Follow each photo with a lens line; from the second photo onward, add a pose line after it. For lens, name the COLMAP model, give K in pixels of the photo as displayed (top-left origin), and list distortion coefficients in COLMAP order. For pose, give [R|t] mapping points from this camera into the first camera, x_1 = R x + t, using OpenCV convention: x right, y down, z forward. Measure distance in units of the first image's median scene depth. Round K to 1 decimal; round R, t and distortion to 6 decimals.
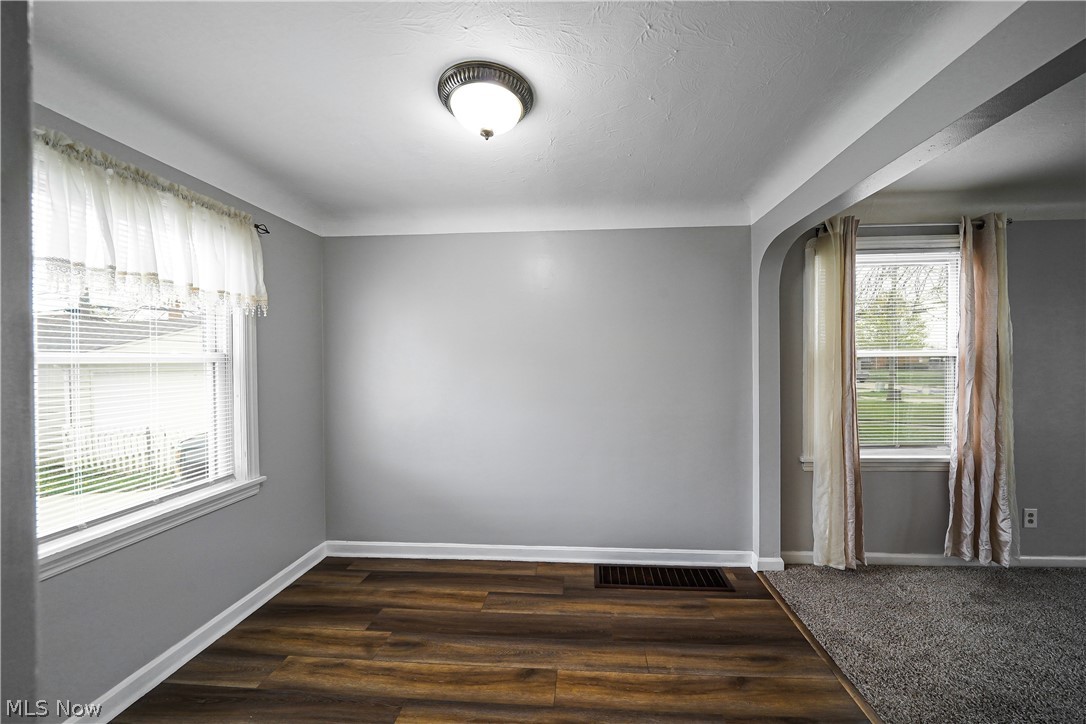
lens RADIAL K [[376.4, 0, 562.8], [0, 376.4, 366.8], [0, 0, 1]] dist [-0.005653, 0.000048]
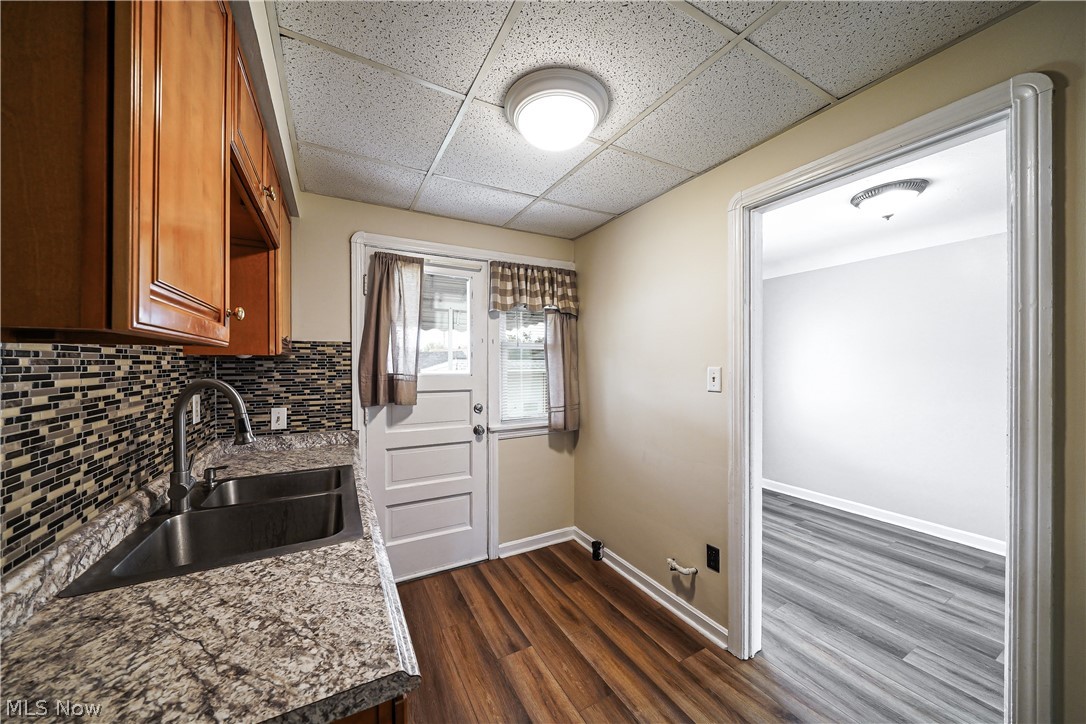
lens RADIAL K [[378.8, 0, 541.3], [0, 378.8, 366.6], [0, 0, 1]] dist [-0.012402, 0.000011]
pose [[0.526170, 0.008535, -0.850337, 0.241109], [-0.007518, 0.999957, 0.005385, 0.010318], [0.850346, 0.003559, 0.526211, -0.688832]]
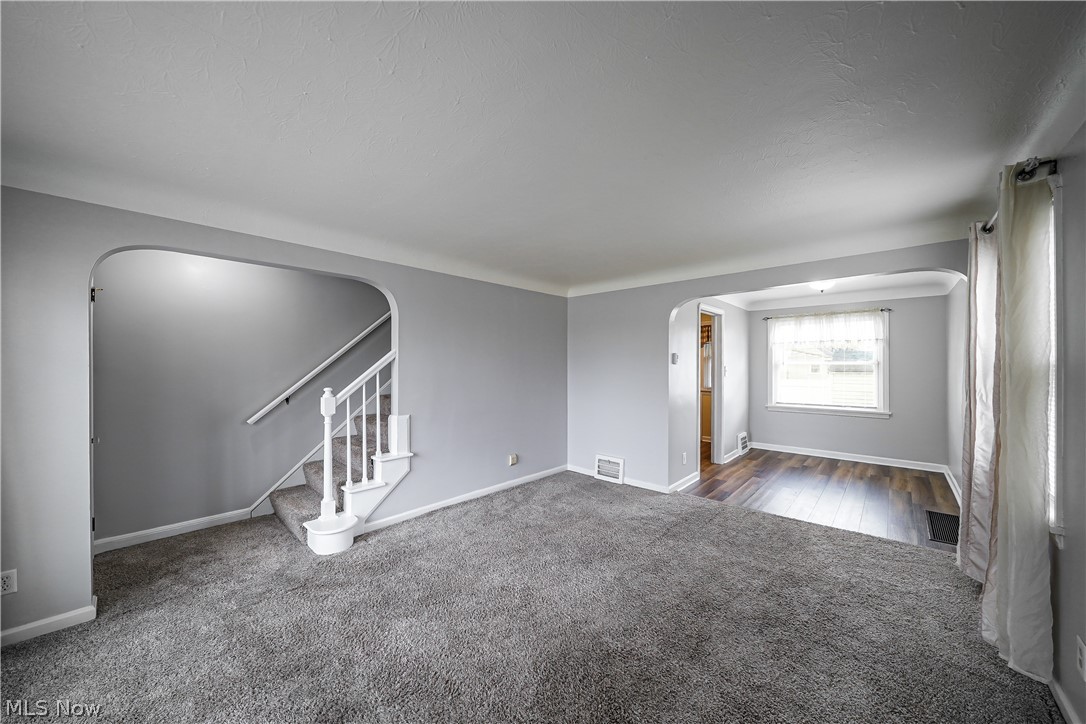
lens RADIAL K [[380.0, 0, 543.0], [0, 380.0, 362.0], [0, 0, 1]] dist [-0.022602, 0.000017]
pose [[-0.637416, 0.003436, -0.770512, 2.313535], [-0.003537, 0.999966, 0.007385, -0.034281], [0.770511, 0.007433, -0.637383, 0.768420]]
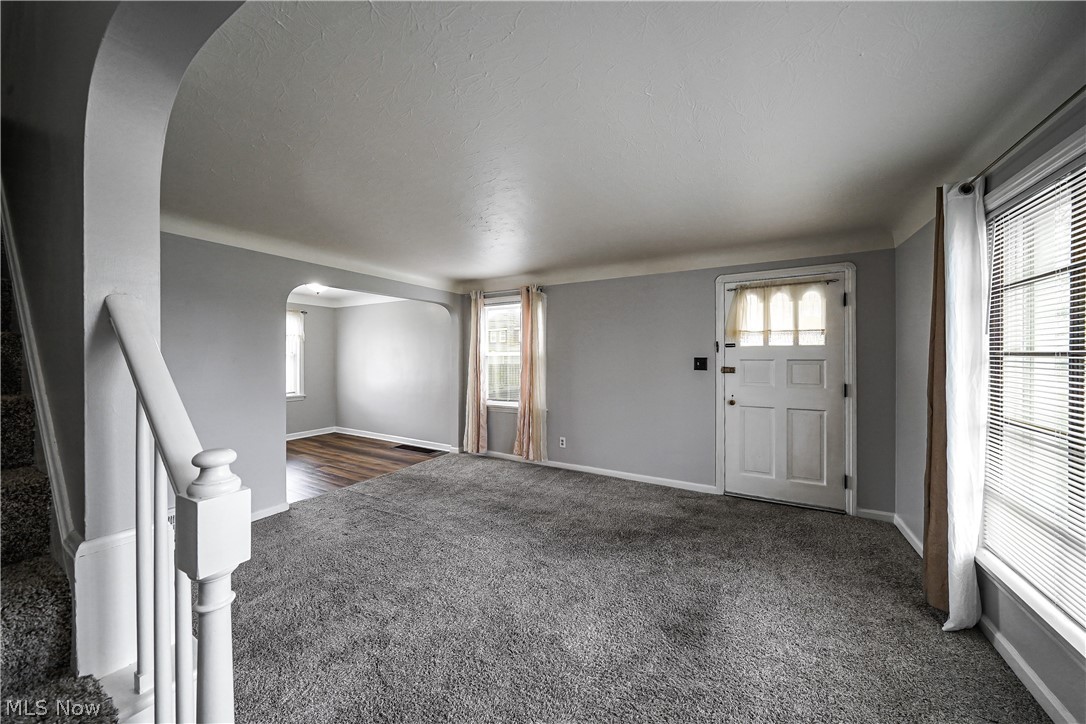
lens RADIAL K [[381.4, 0, 546.0], [0, 381.4, 356.0], [0, 0, 1]] dist [-0.020961, 0.000074]
pose [[0.893597, 0.007044, -0.448814, 2.156620], [-0.011556, 0.999906, -0.007315, -0.012832], [0.448721, 0.011723, 0.893595, -0.793572]]
